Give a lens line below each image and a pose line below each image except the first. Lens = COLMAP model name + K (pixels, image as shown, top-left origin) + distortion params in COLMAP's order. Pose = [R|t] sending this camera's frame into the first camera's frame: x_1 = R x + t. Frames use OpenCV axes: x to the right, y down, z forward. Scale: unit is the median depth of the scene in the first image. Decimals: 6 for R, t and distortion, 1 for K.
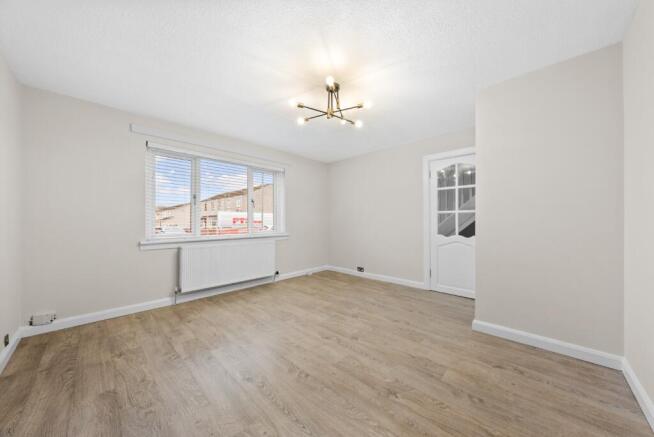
lens RADIAL K [[226.0, 0, 326.3], [0, 226.0, 219.9], [0, 0, 1]] dist [-0.002574, 0.000748]
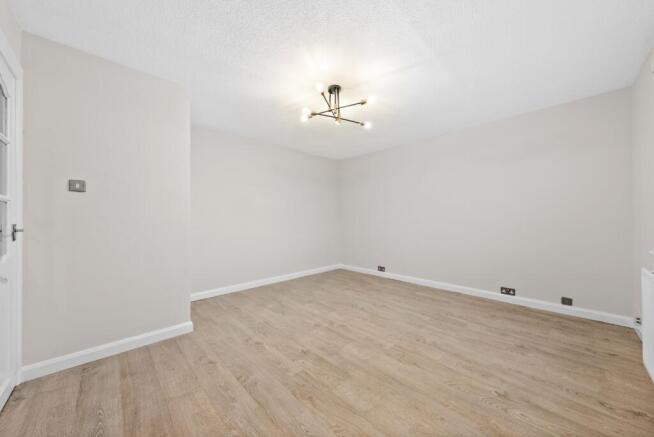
lens RADIAL K [[226.0, 0, 327.6], [0, 226.0, 219.2], [0, 0, 1]] dist [-0.002574, 0.000748]
pose [[-0.999348, 0.005302, 0.035723, 0.029940], [0.005077, 0.999967, -0.006379, 0.013005], [-0.035756, -0.006194, -0.999341, 1.997509]]
